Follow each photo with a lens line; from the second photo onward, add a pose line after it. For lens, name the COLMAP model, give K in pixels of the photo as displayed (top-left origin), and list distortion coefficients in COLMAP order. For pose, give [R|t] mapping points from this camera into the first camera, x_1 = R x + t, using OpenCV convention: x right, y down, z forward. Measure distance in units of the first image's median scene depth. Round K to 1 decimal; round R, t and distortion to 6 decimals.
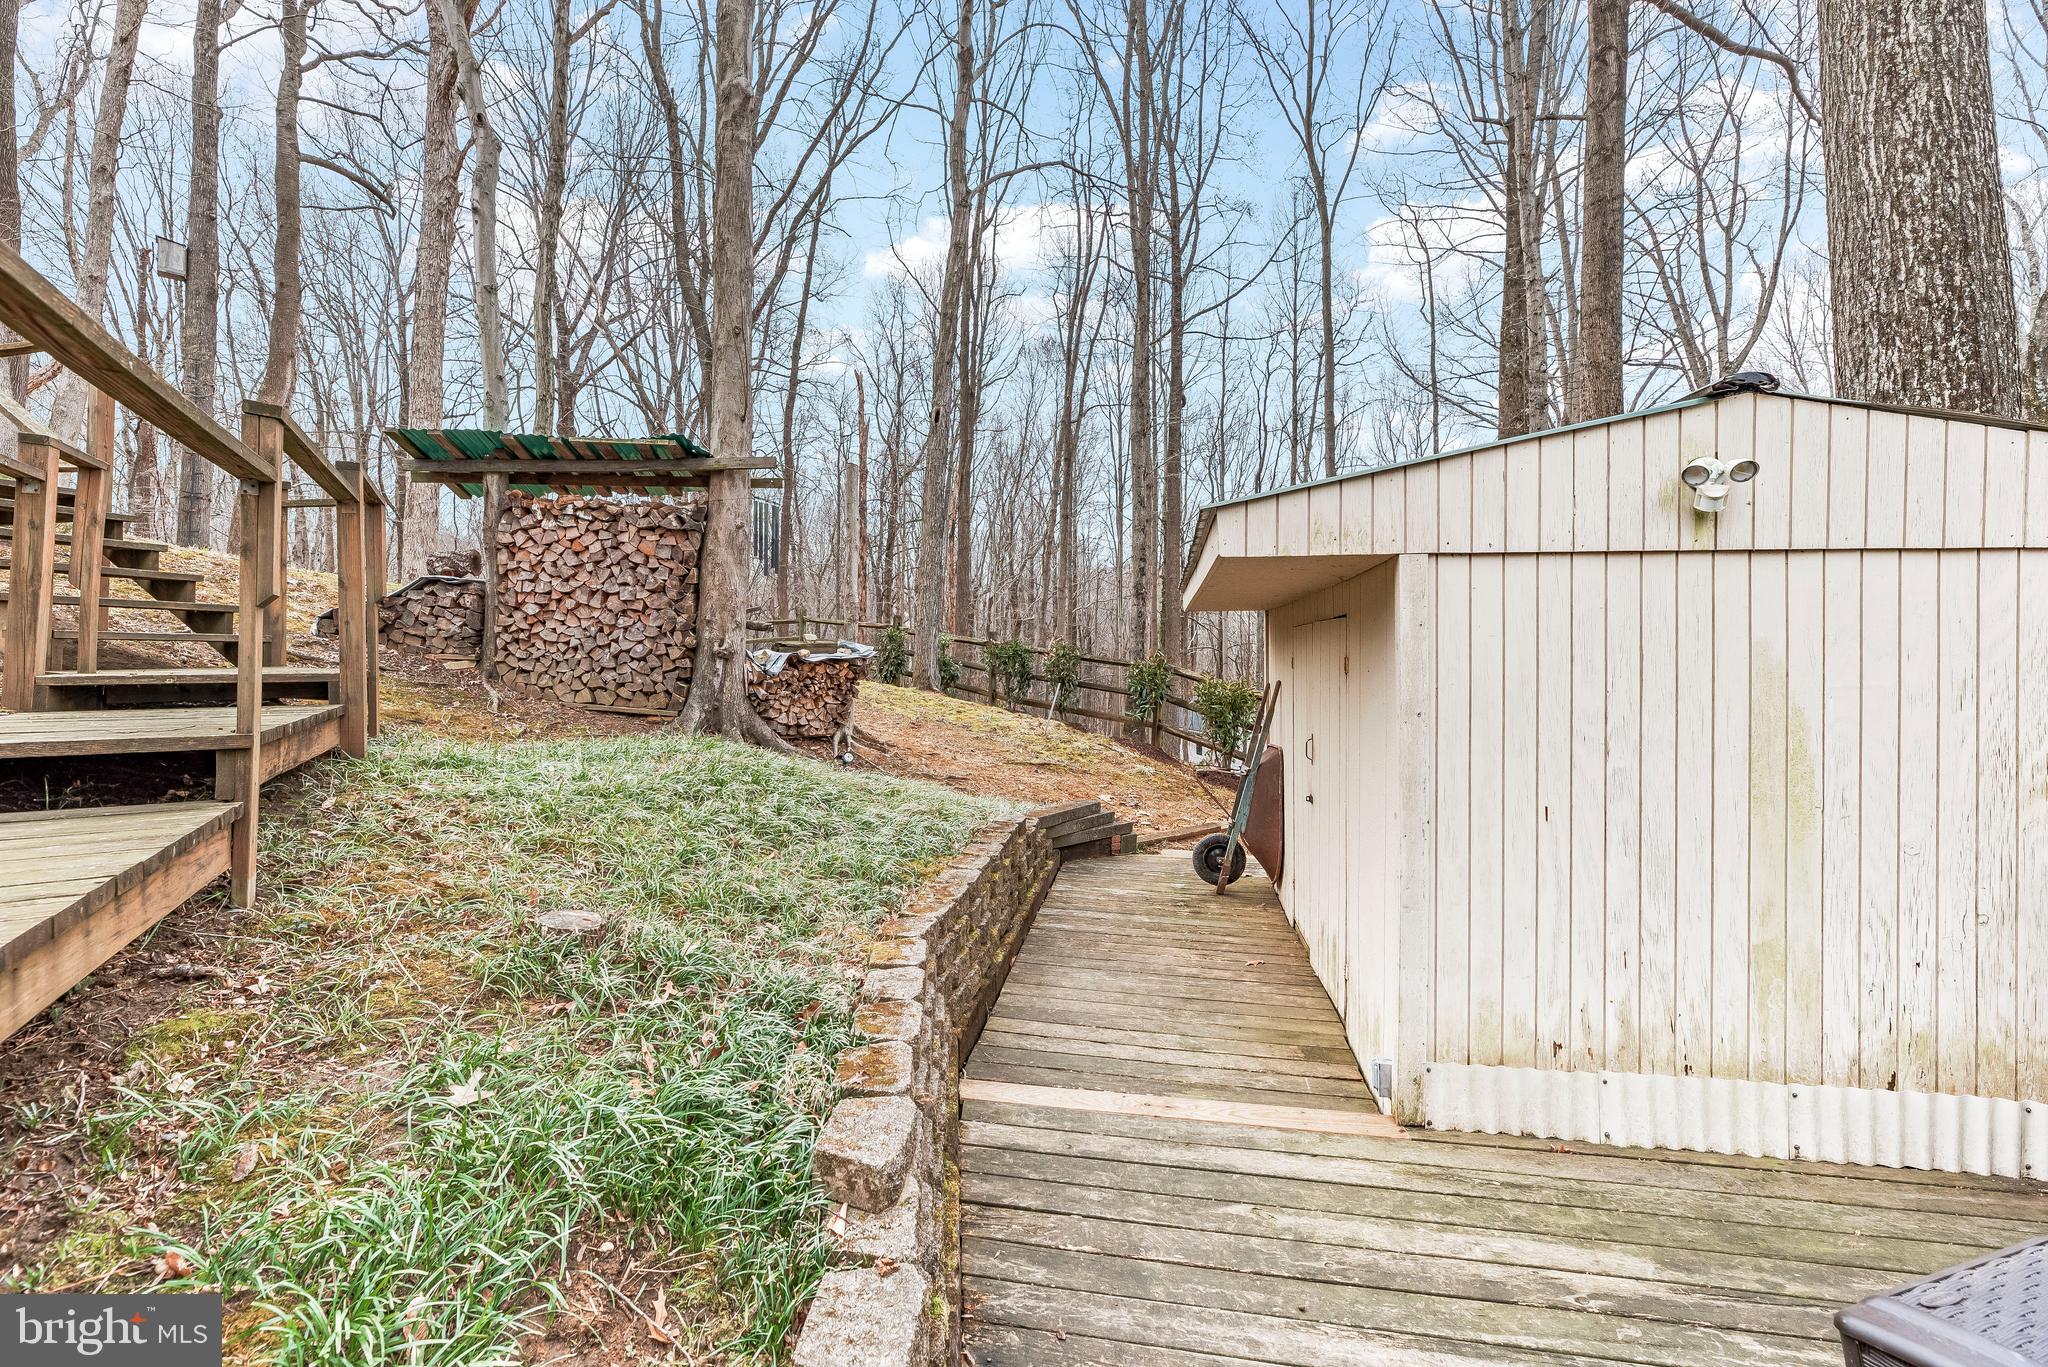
lens RADIAL K [[838.9, 0, 1012.1], [0, 838.9, 649.8], [0, 0, 1]] dist [-0.002034, 0.000388]
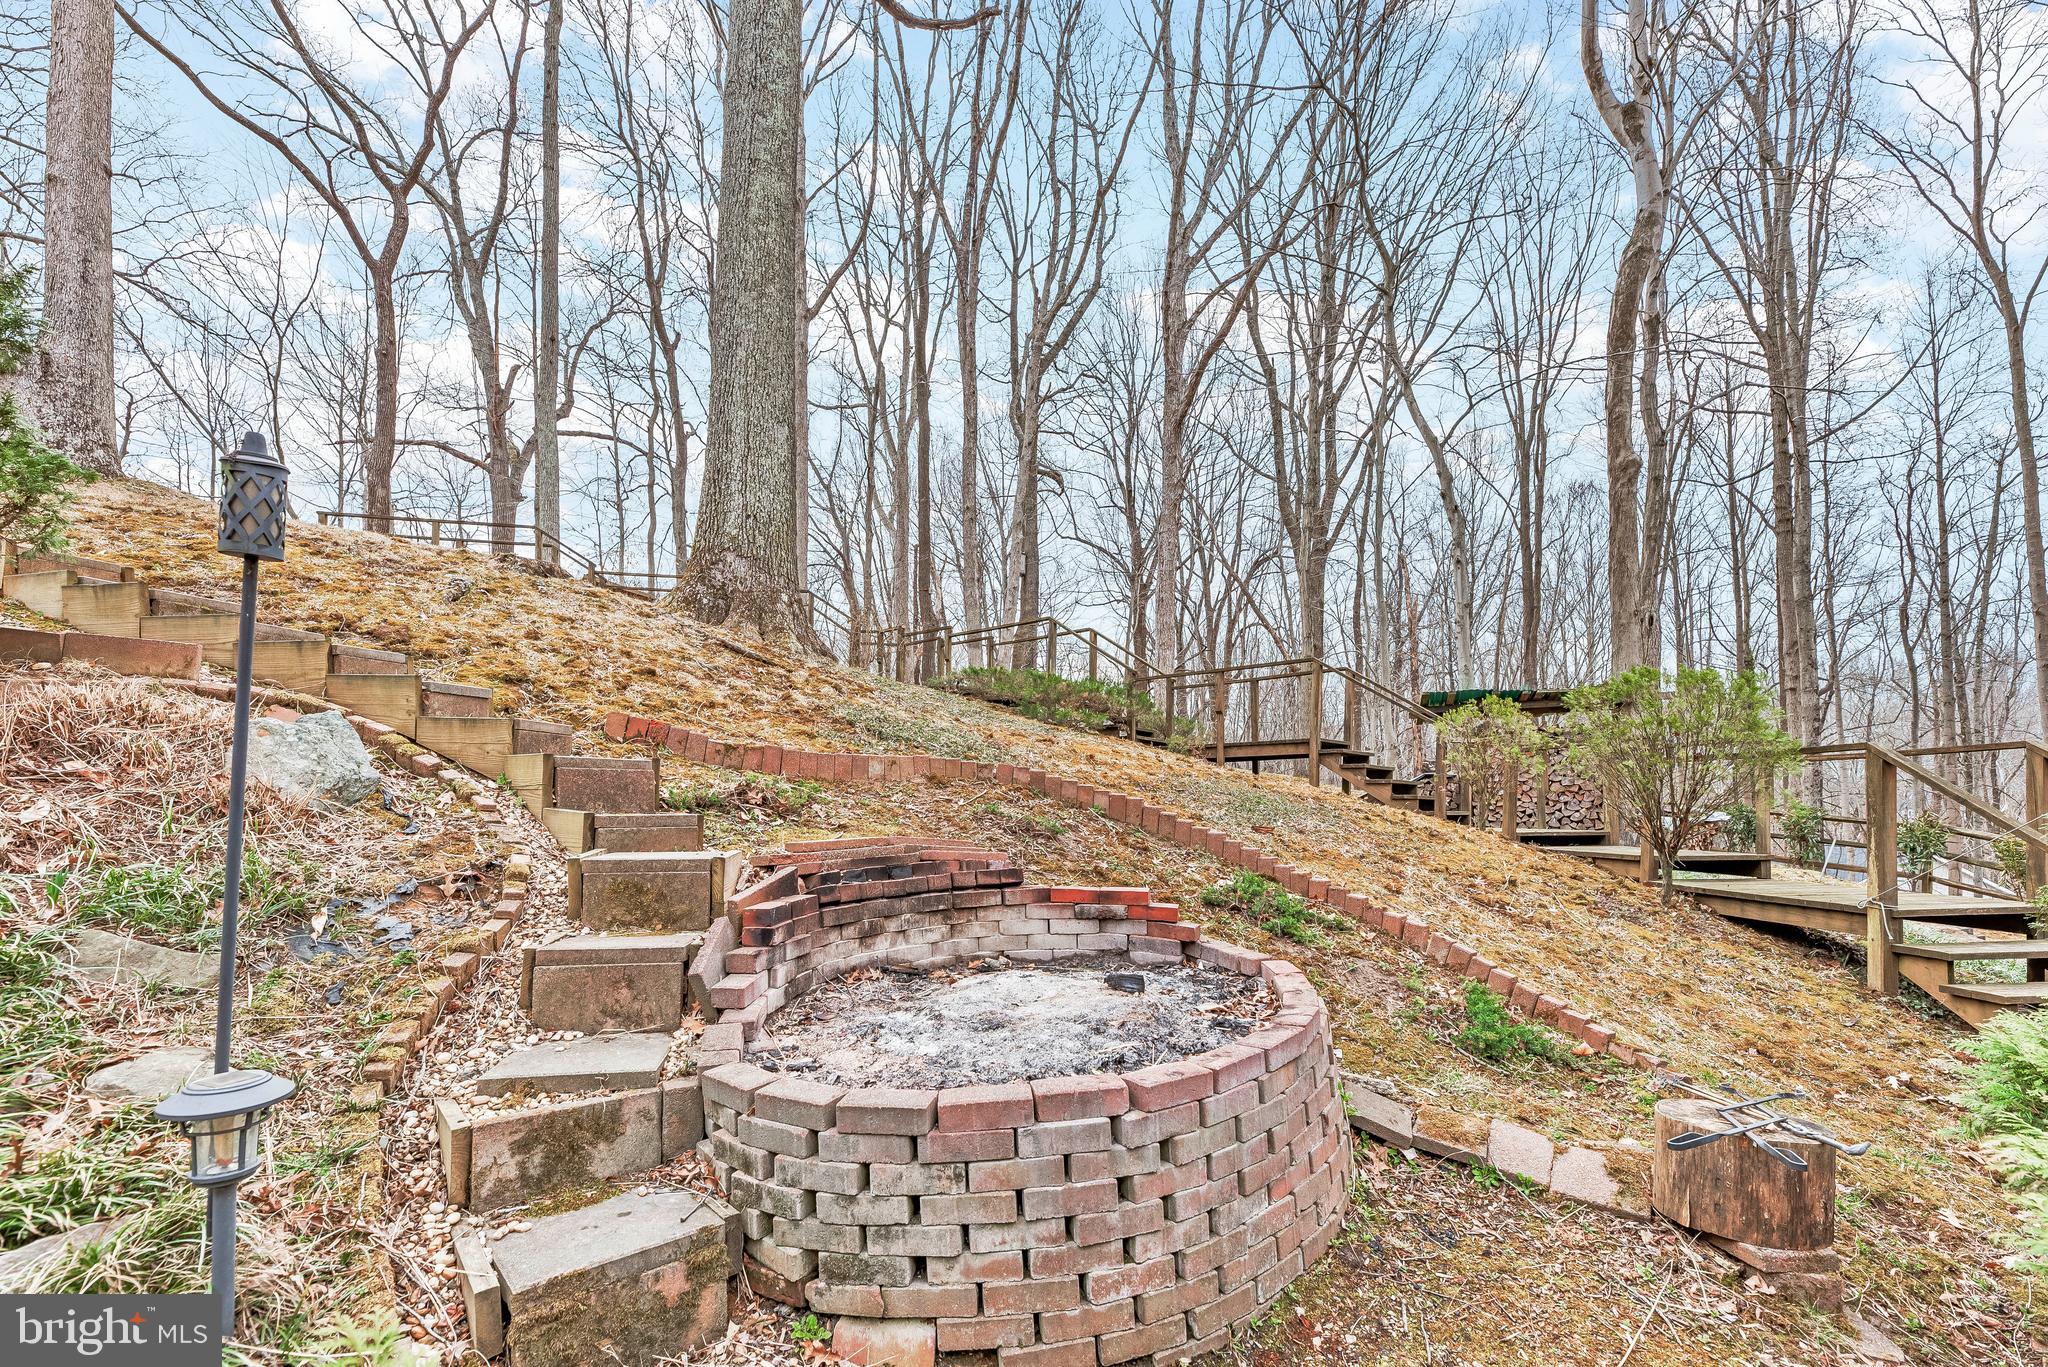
lens RADIAL K [[864.9, 0, 1018.3], [0, 864.9, 769.6], [0, 0, 1]] dist [-0.002170, -0.000131]
pose [[0.898091, -0.025787, -0.439054, -0.178549], [0.007755, 0.999053, -0.042814, -0.007090], [0.439742, 0.035046, 0.897440, -0.258011]]
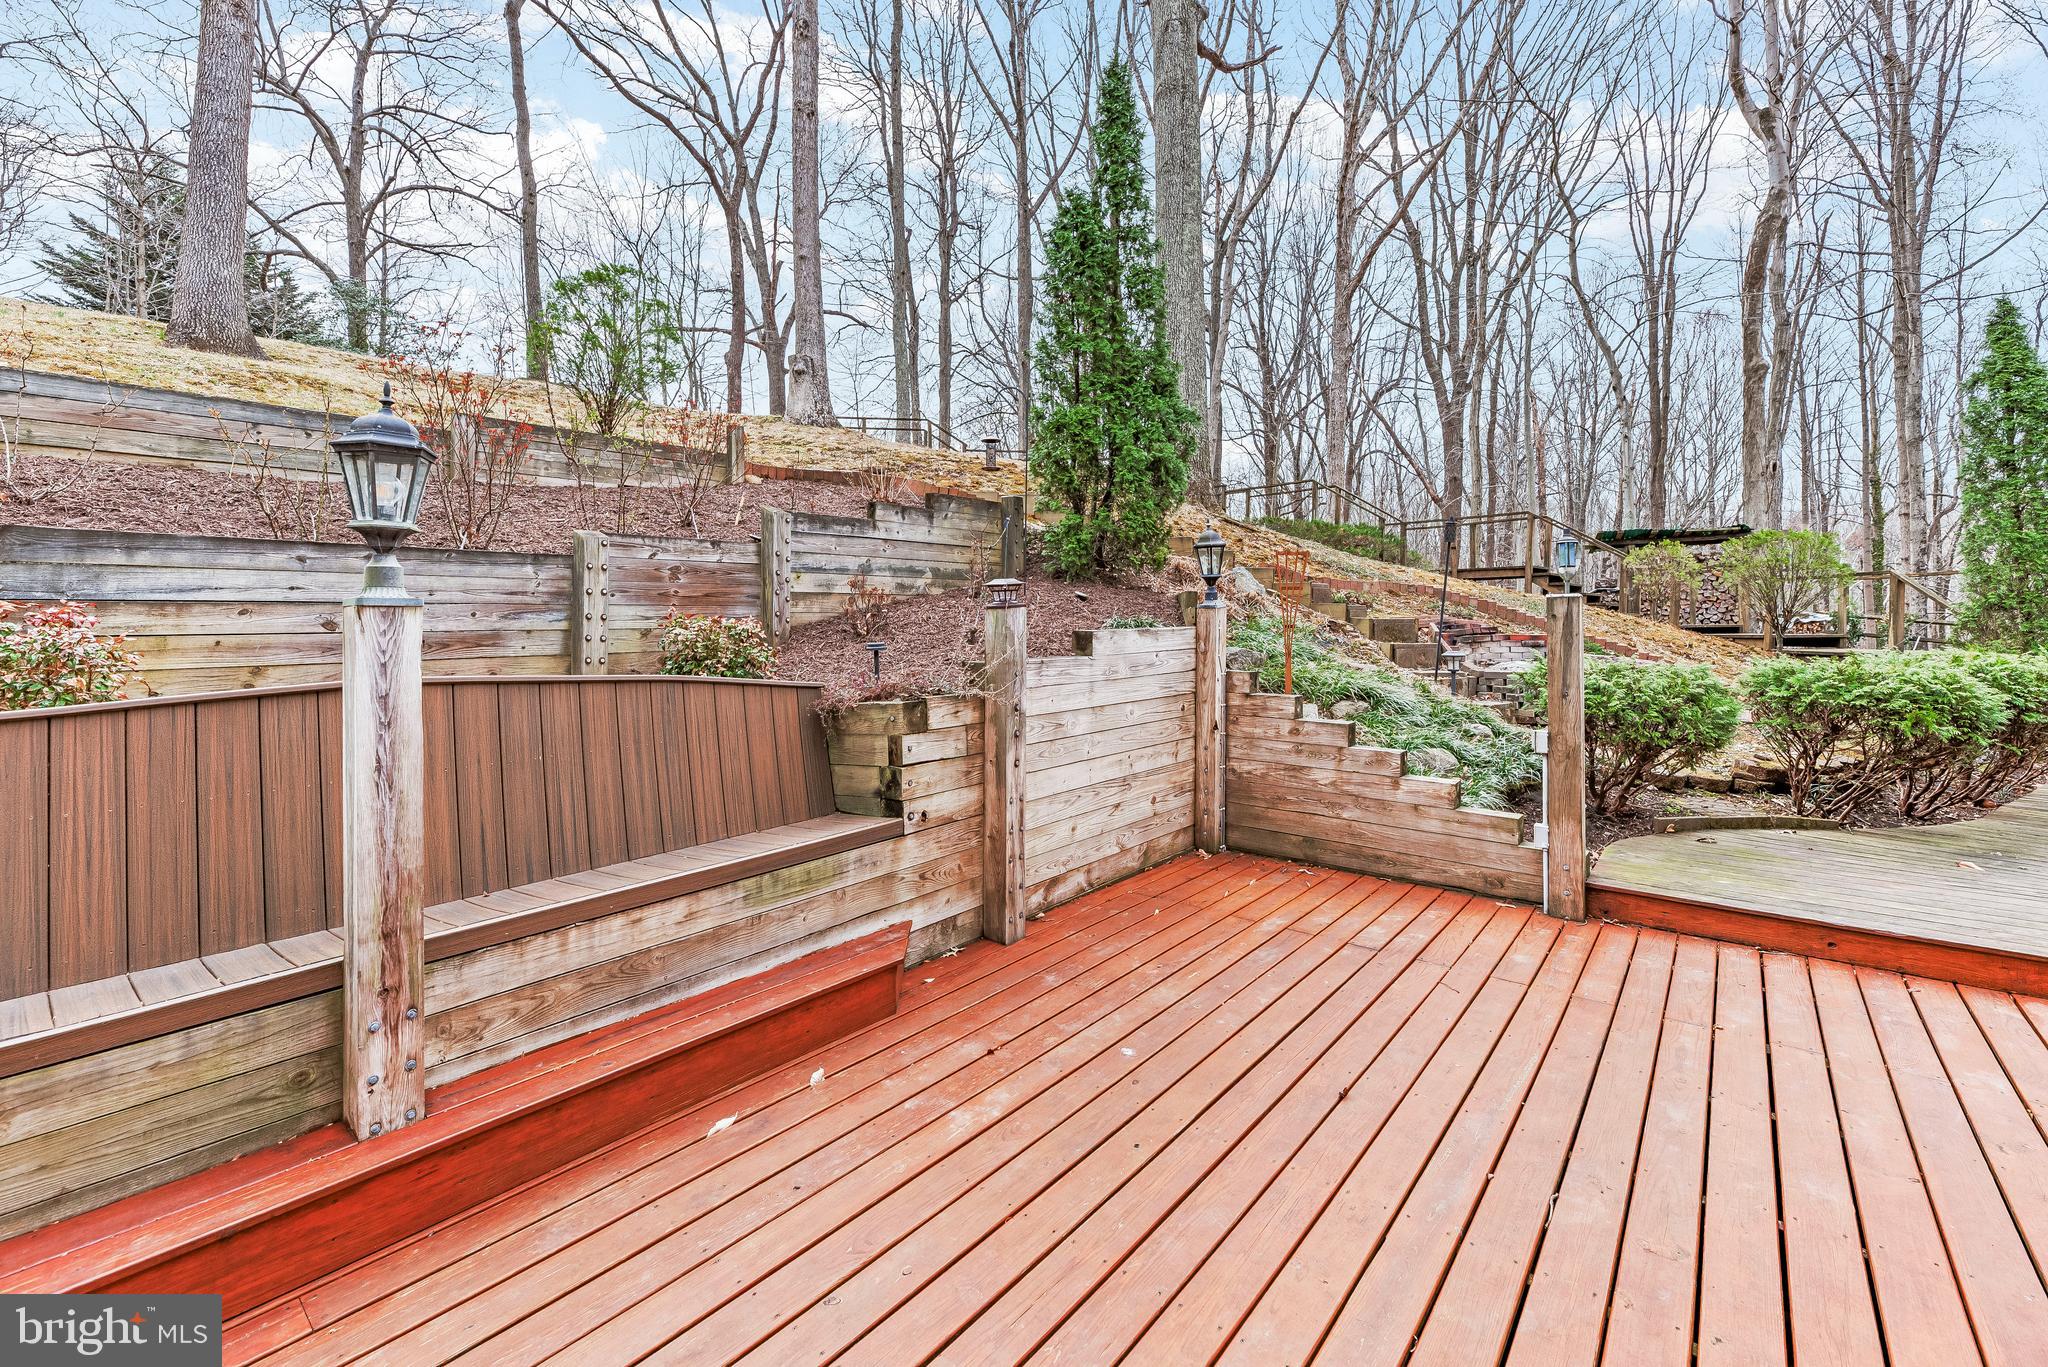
lens RADIAL K [[849.2, 0, 1020.2], [0, 849.2, 614.9], [0, 0, 1]] dist [0.000022, -0.000033]
pose [[0.852889, -0.016809, -0.521822, -0.223347], [0.010957, 0.999838, -0.014299, 0.000659], [0.521978, 0.006477, 0.852934, -0.513270]]
